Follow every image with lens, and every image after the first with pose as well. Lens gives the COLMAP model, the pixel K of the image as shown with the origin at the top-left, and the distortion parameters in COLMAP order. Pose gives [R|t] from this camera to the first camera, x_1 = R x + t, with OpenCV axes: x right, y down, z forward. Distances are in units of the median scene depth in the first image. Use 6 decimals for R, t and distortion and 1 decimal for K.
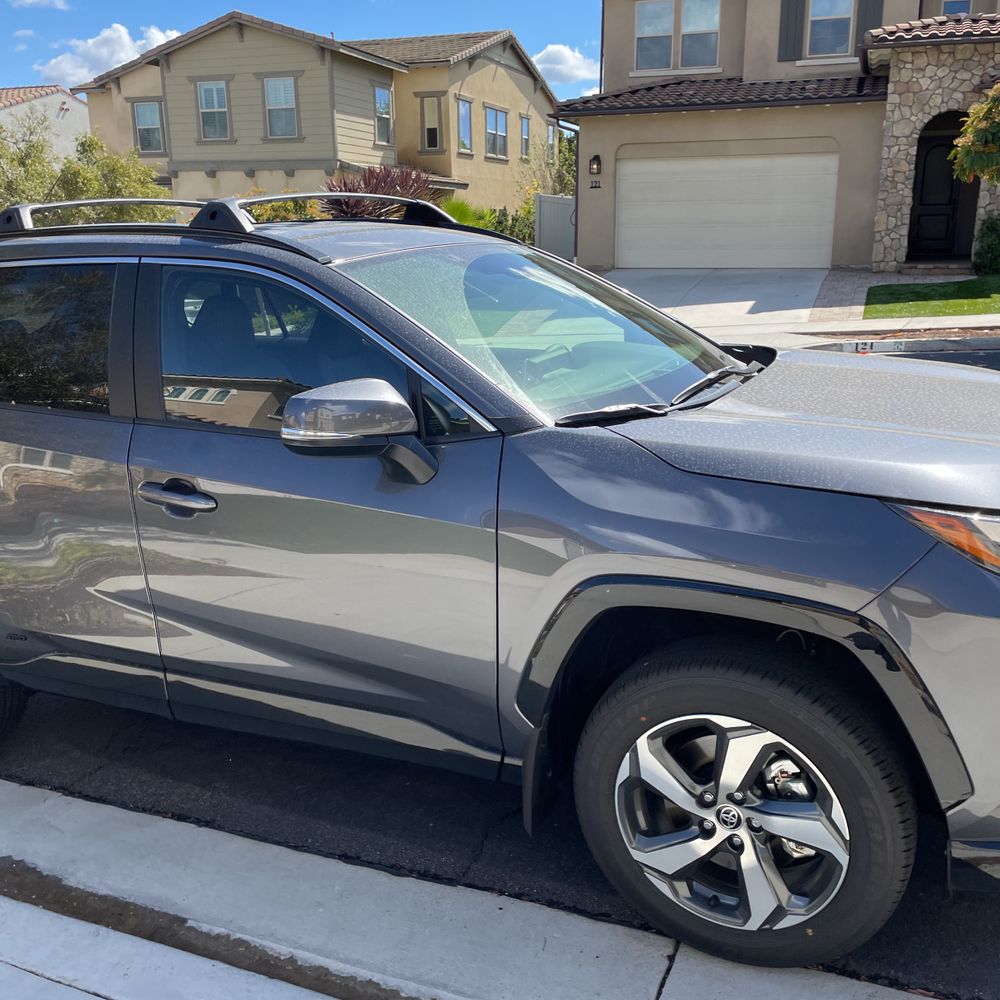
lens RADIAL K [[1016.0, 0, 509.6], [0, 1016.0, 496.0], [0, 0, 1]] dist [0.080006, -0.101107]
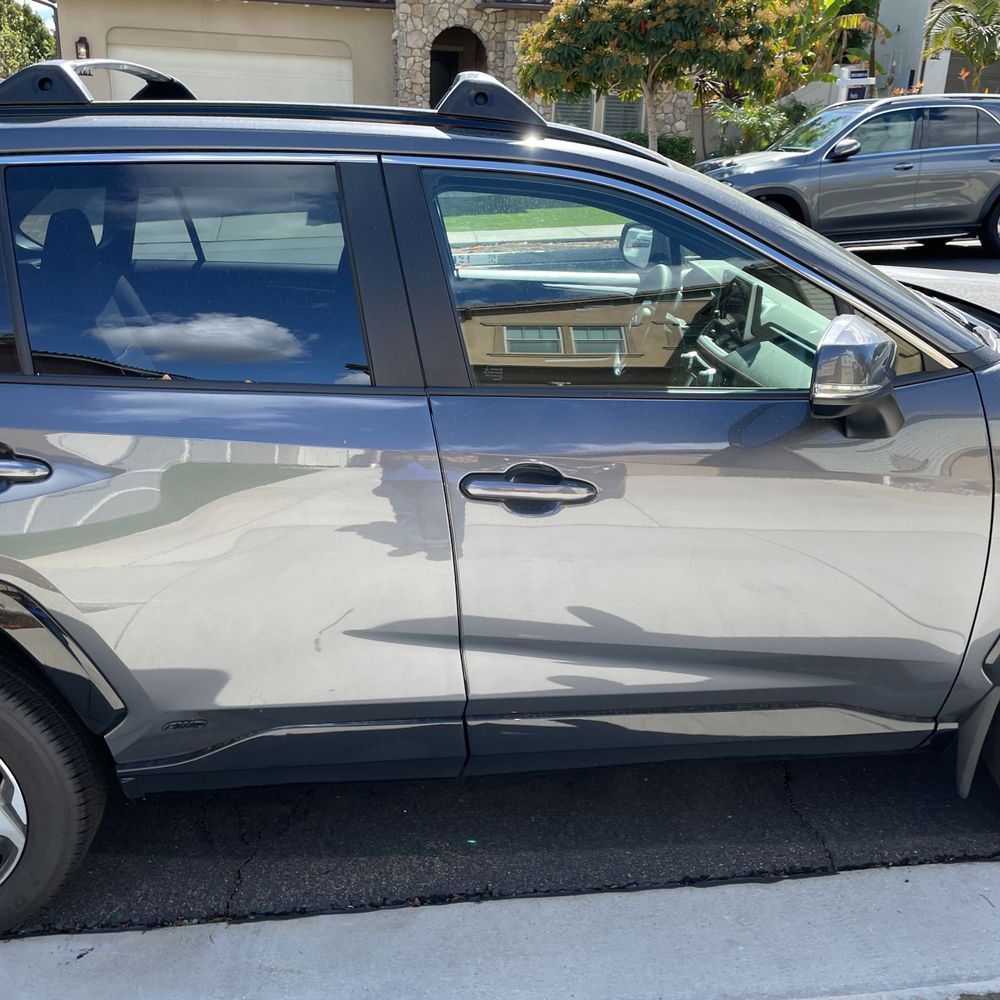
lens RADIAL K [[1011.3, 0, 513.0], [0, 1011.3, 495.6], [0, 0, 1]] dist [0.114552, -0.162223]
pose [[0.862924, -0.131327, 0.487971, -0.647372], [0.090290, 0.990171, 0.106816, -0.068950], [-0.497203, -0.048115, 0.866299, 0.339952]]
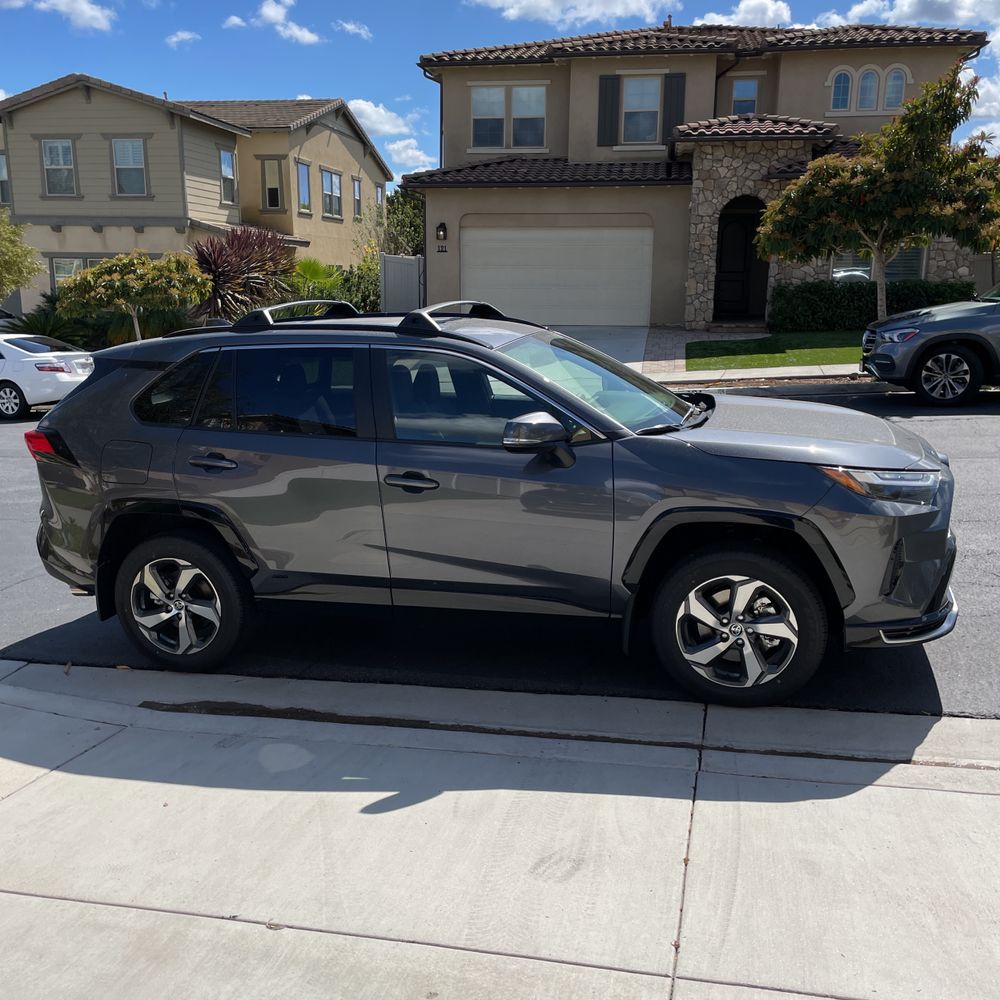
lens RADIAL K [[1012.7, 0, 493.5], [0, 1012.7, 501.5], [0, 0, 1]] dist [0.099445, -0.141508]
pose [[0.985392, -0.024793, 0.168490, -0.445563], [0.031661, 0.998768, -0.038203, 0.097777], [-0.167335, 0.042980, 0.984963, -0.678076]]
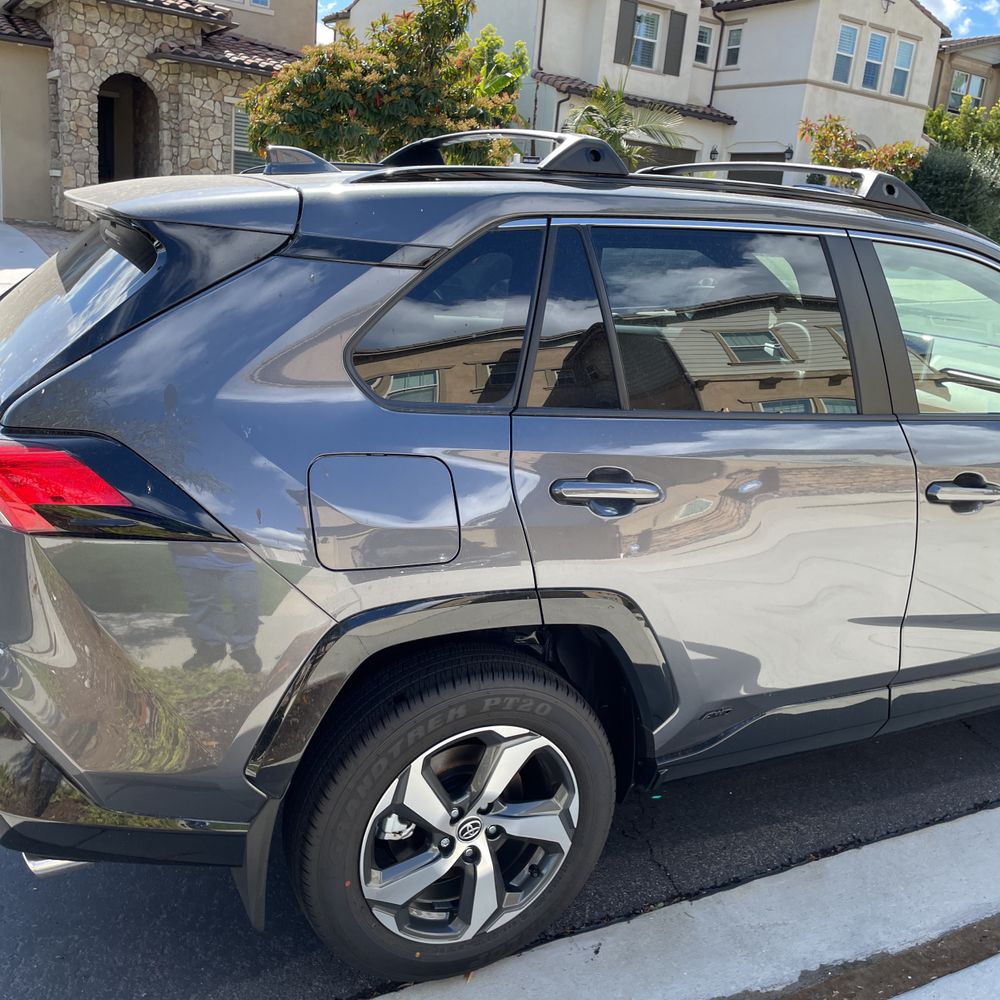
lens RADIAL K [[1016.0, 0, 509.6], [0, 1016.0, 496.0], [0, 0, 1]] dist [0.080006, -0.101107]
pose [[0.614096, -0.135485, 0.777515, -1.233026], [0.106172, 0.990382, 0.088722, -0.116801], [-0.782057, 0.028067, 0.622574, 0.686979]]
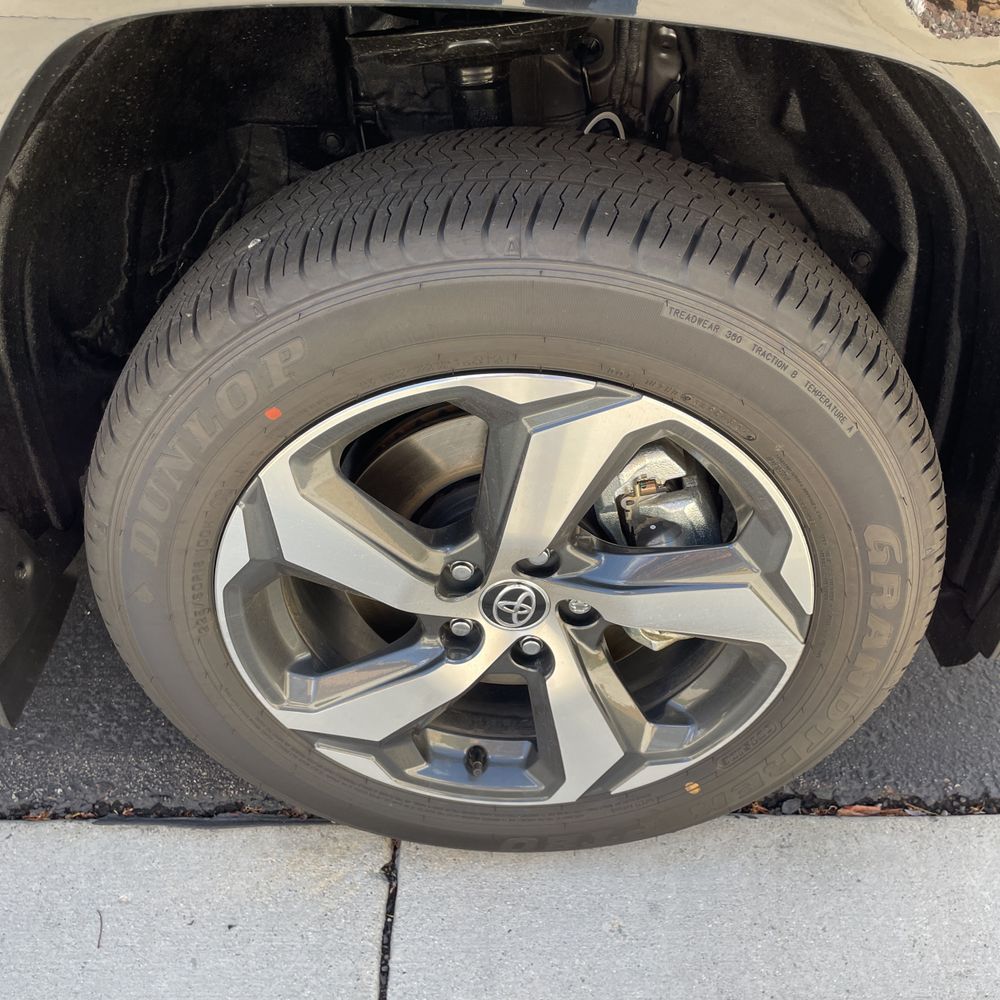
lens RADIAL K [[1010.2, 0, 525.8], [0, 1010.2, 503.7], [0, 0, 1]] dist [0.082543, -0.085967]
pose [[0.901065, -0.205527, 0.381890, 0.056817], [0.041555, 0.917438, 0.395702, 0.091808], [-0.431688, -0.340684, 0.835213, 0.525702]]
